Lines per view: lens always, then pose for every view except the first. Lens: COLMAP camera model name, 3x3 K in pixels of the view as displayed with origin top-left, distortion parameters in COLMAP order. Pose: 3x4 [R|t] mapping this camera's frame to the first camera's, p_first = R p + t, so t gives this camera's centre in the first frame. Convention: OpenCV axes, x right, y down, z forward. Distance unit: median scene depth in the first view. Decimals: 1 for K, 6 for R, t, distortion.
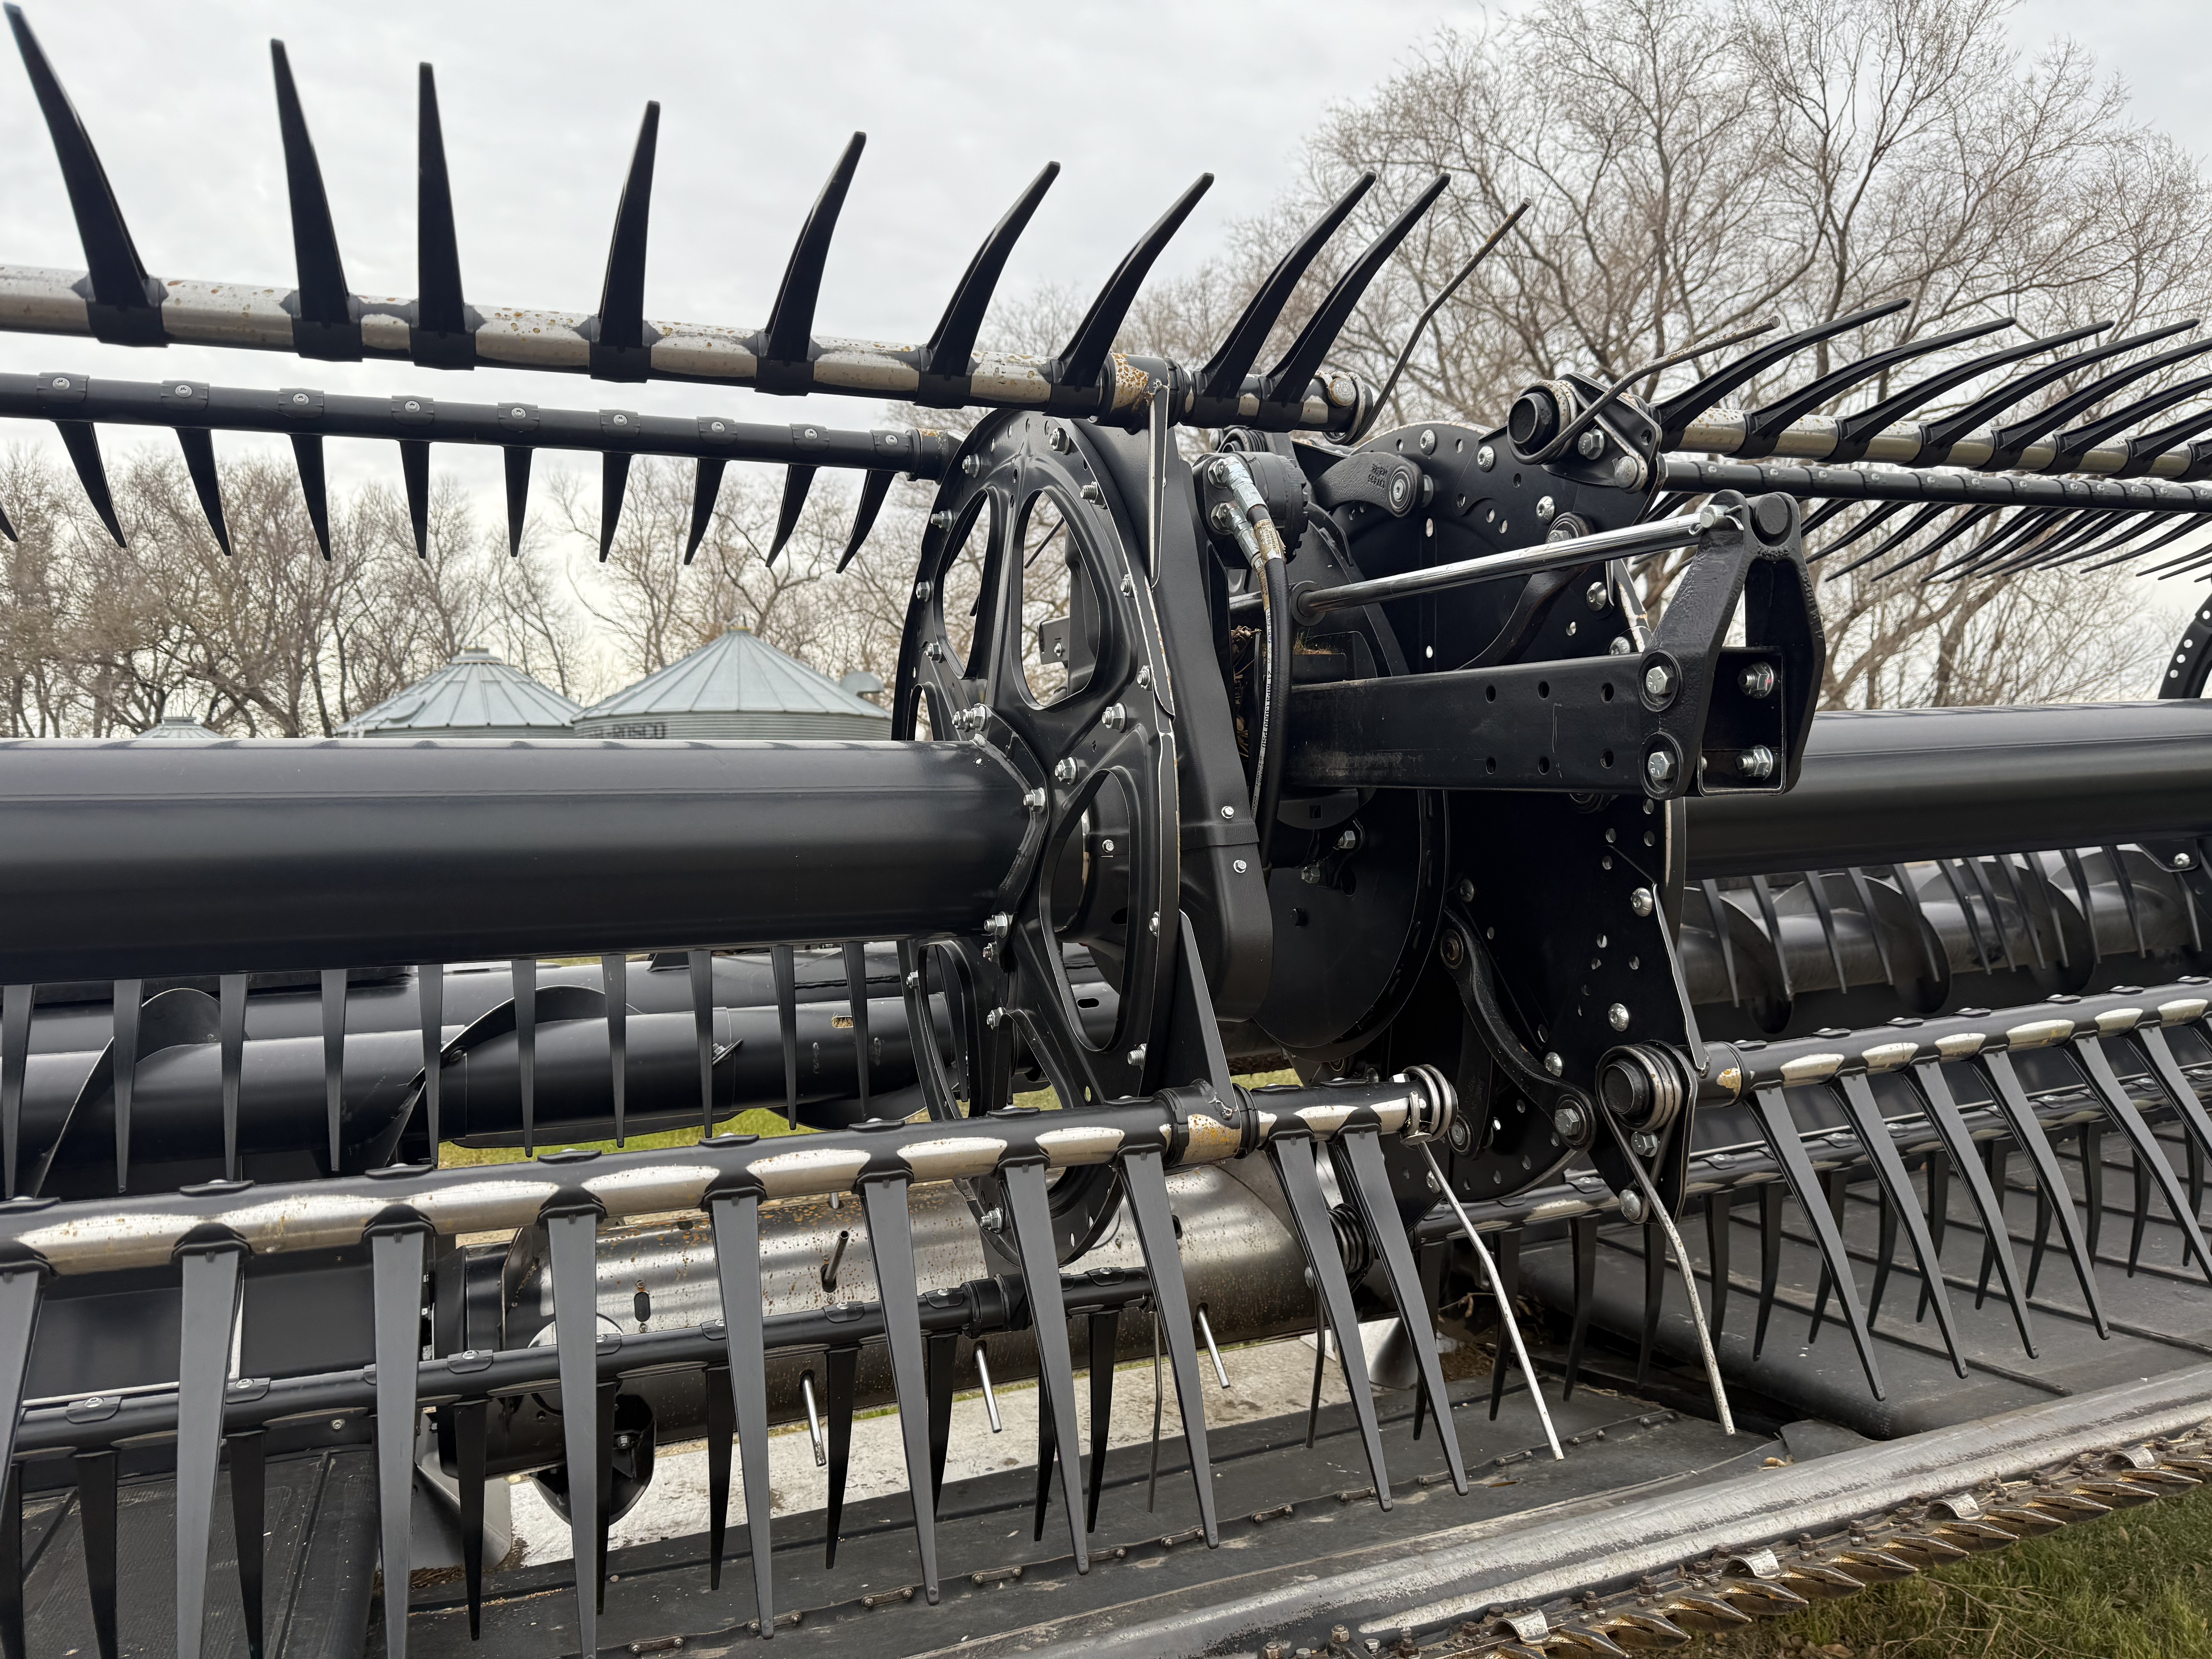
lens RADIAL K [[1568.6, 0, 1091.2], [0, 1568.6, 815.0], [0, 0, 1]] dist [0.028329, -0.029642]
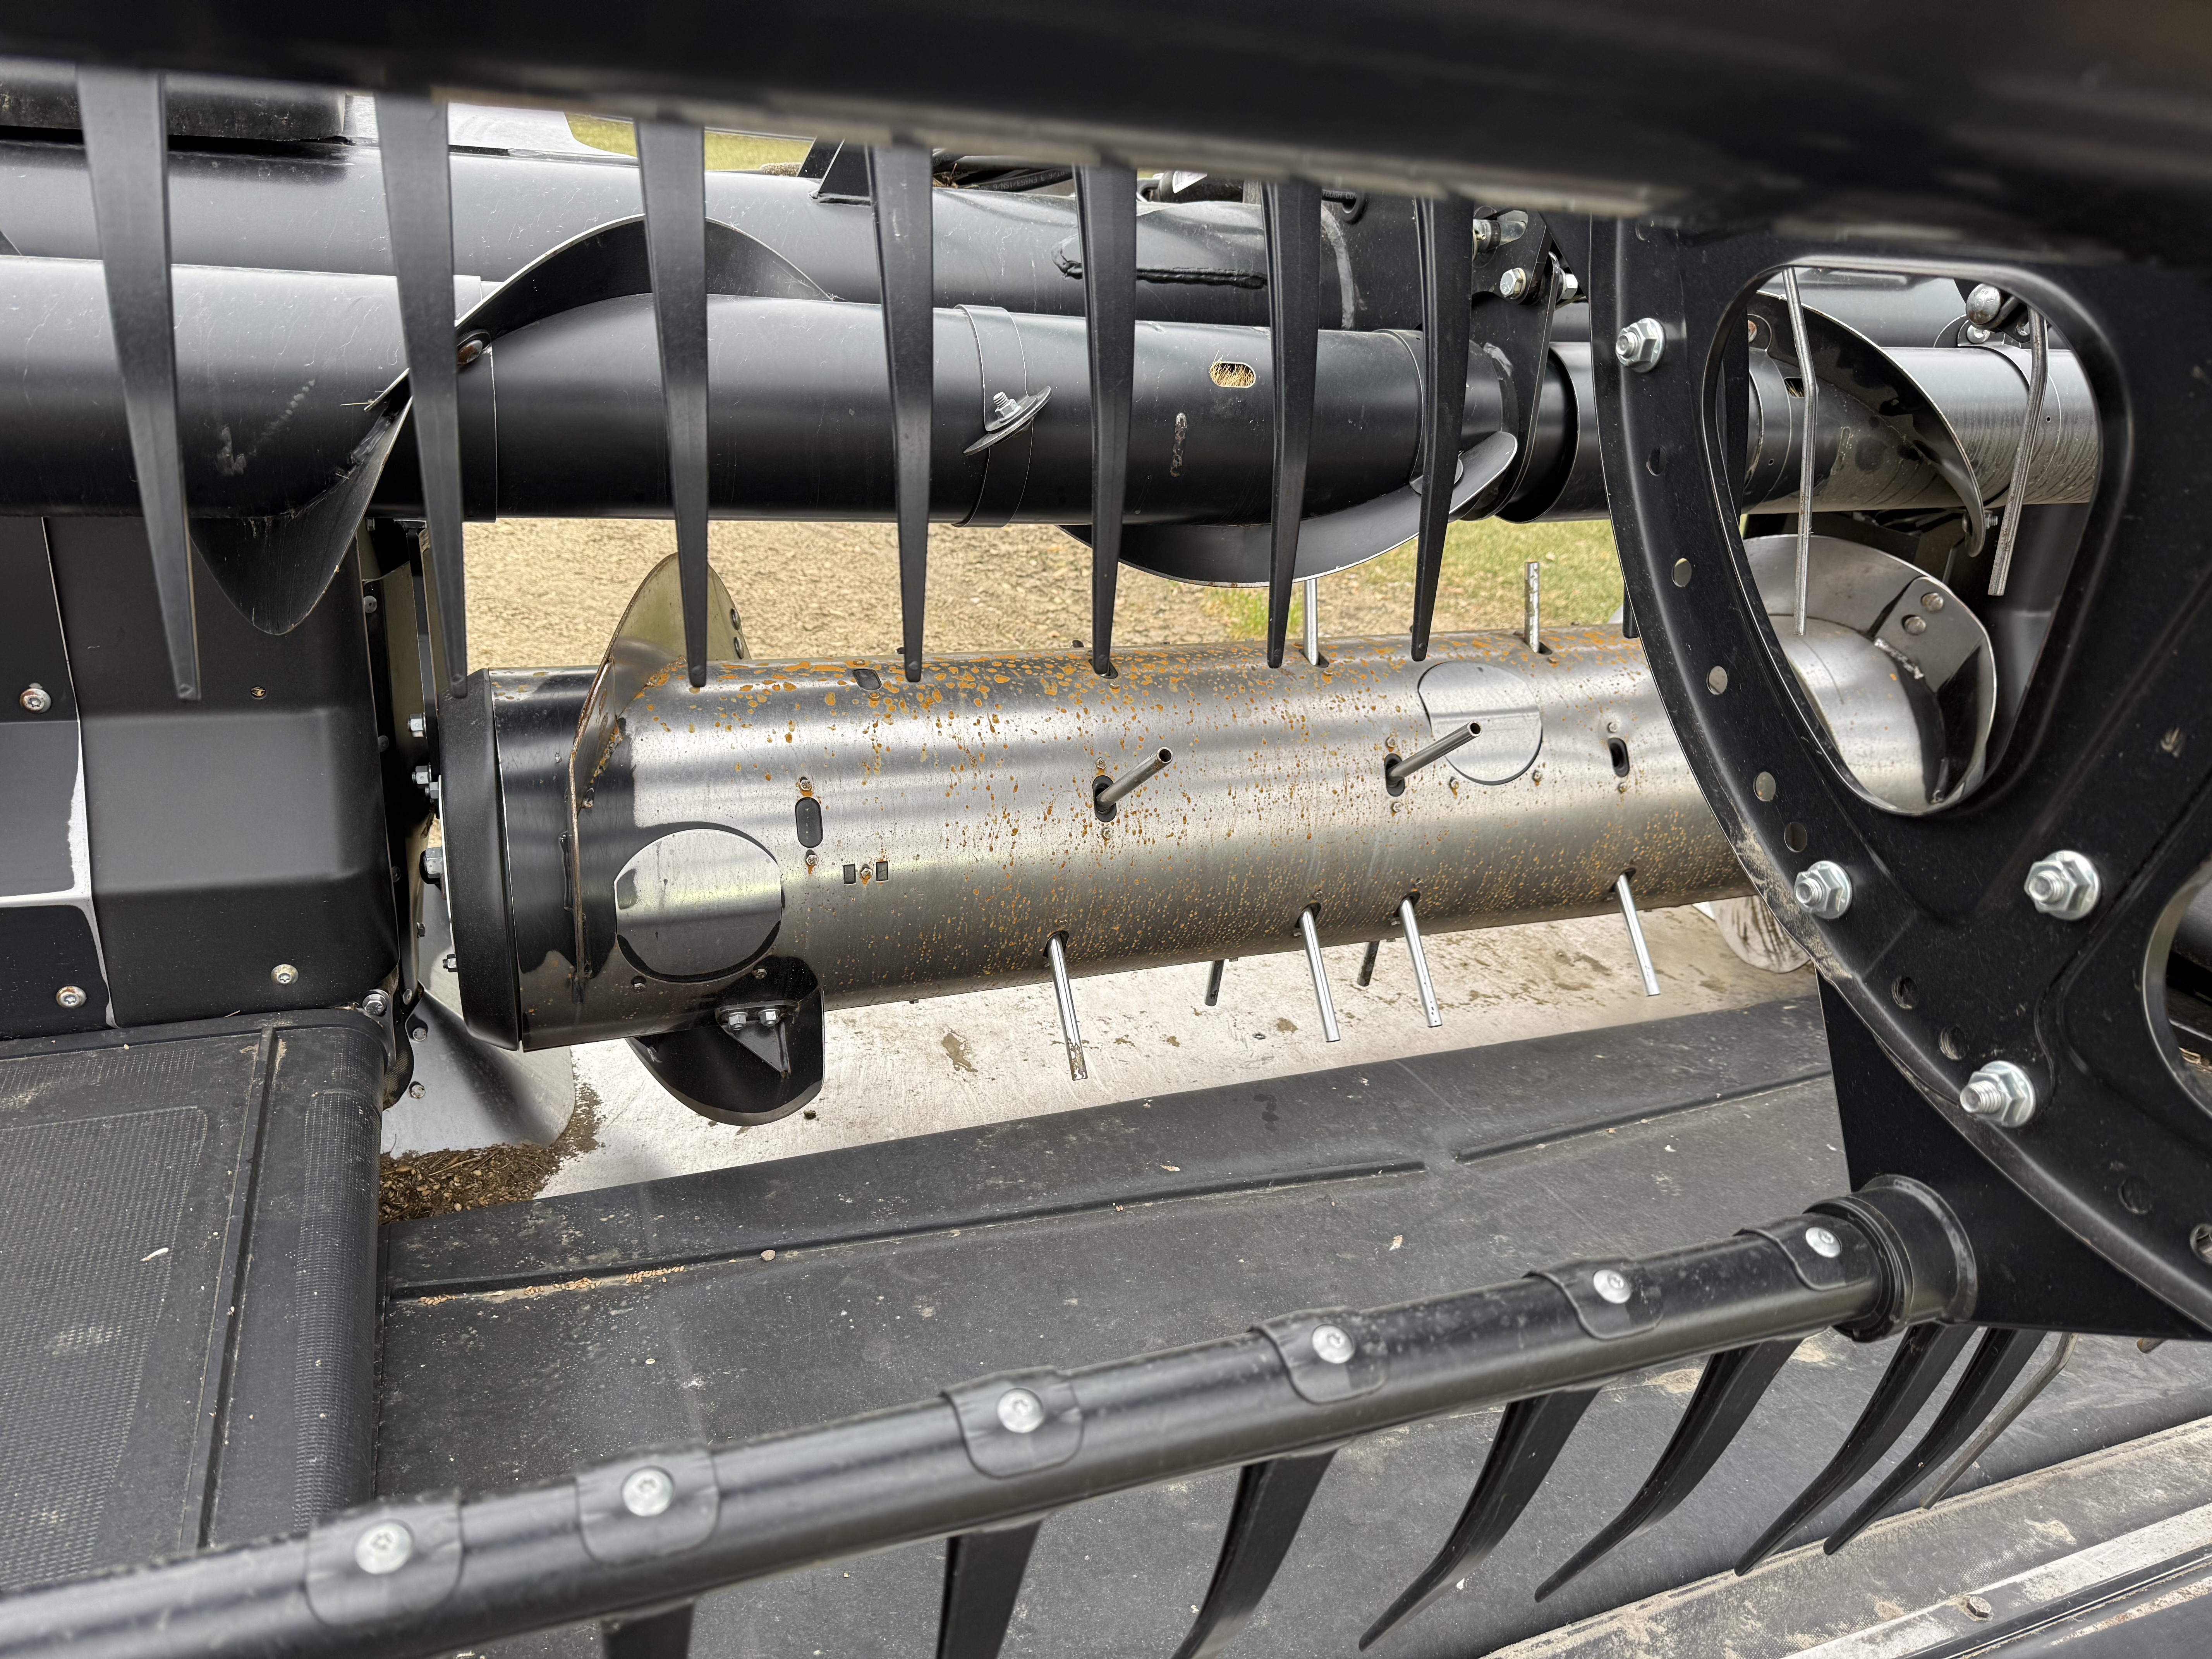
lens RADIAL K [[1567.2, 0, 1114.9], [0, 1567.2, 796.6], [0, 0, 1]] dist [0.036443, -0.036545]
pose [[0.992330, 0.120660, 0.026869, -0.188723], [-0.121484, 0.911711, 0.392460, 0.059153], [0.022857, -0.392715, 0.919376, 0.466477]]
